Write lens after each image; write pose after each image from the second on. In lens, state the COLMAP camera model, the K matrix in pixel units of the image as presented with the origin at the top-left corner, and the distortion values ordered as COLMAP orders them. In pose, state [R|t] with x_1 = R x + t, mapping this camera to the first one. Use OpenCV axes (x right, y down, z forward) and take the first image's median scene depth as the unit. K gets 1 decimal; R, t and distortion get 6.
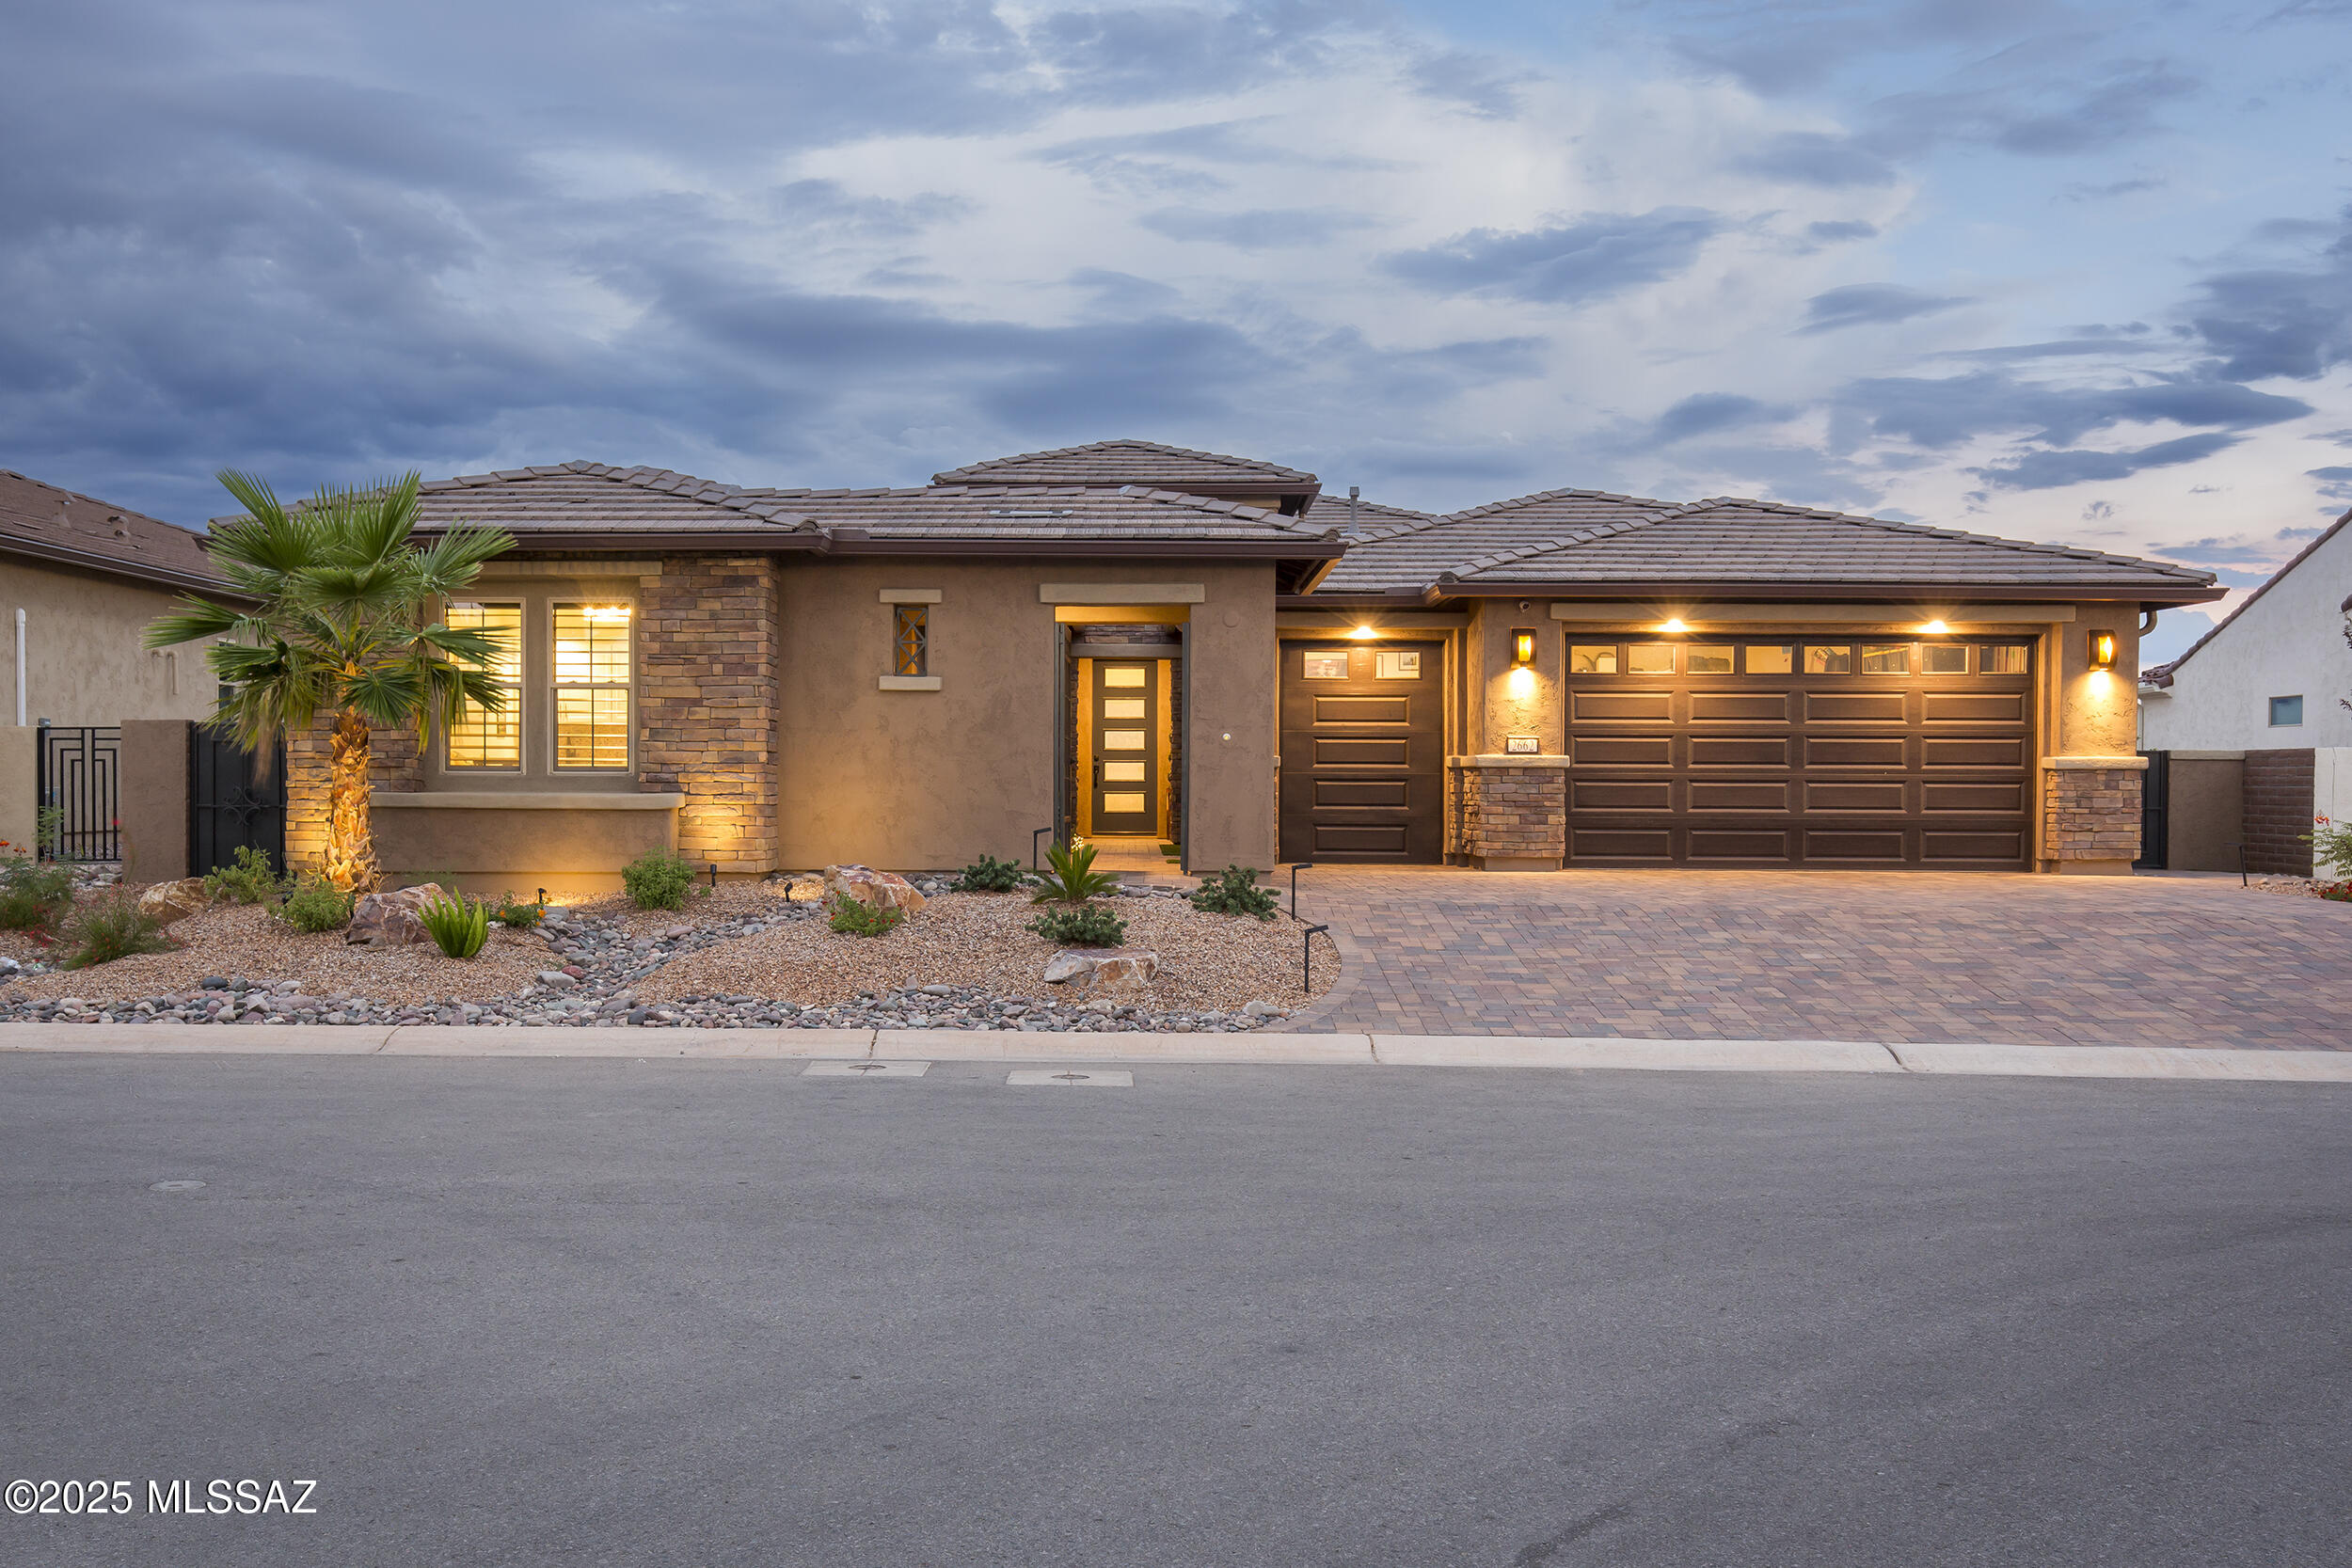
lens RADIAL K [[2076.2, 0, 1176.0], [0, 2076.2, 784.0], [0, 0, 1]] dist [-0.001235, 0.003034]
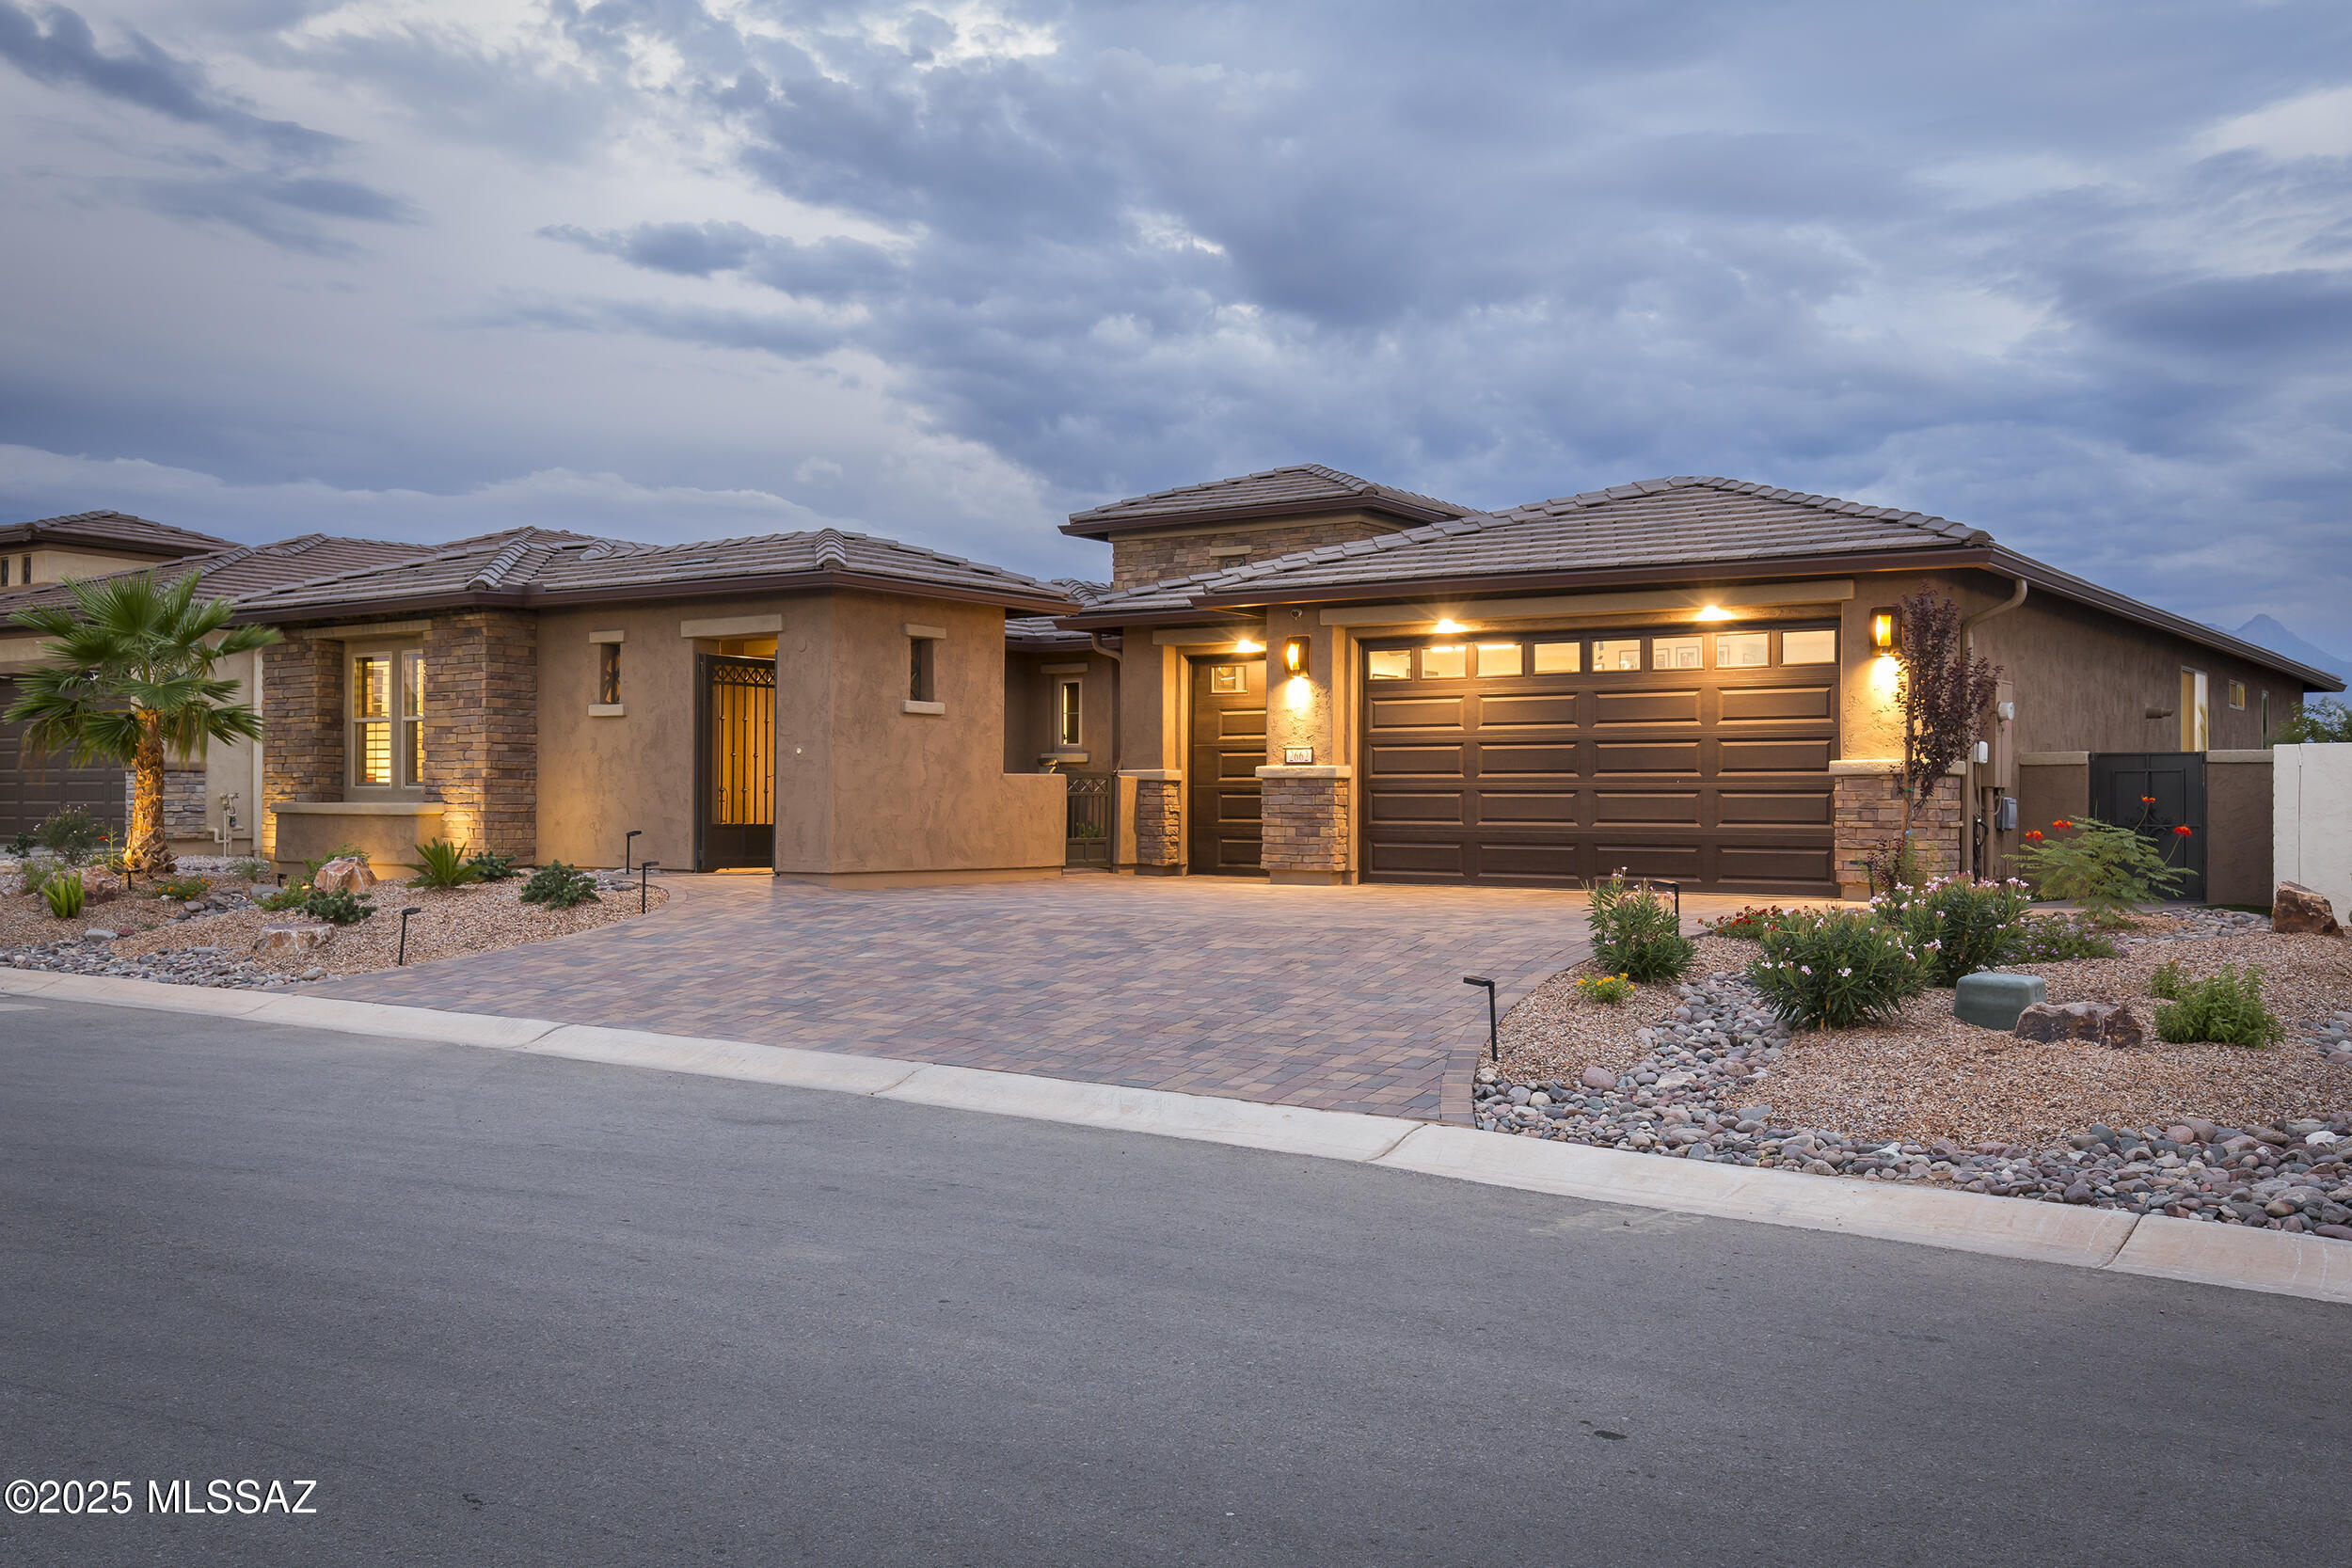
lens RADIAL K [[2098.2, 0, 1176.0], [0, 2098.2, 784.0], [0, 0, 1]] dist [0.001978, -0.001695]
pose [[0.838427, -0.007045, -0.544968, 0.656173], [-0.000476, 0.999907, -0.013657, 0.008202], [0.545014, 0.011710, 0.838345, 0.141078]]
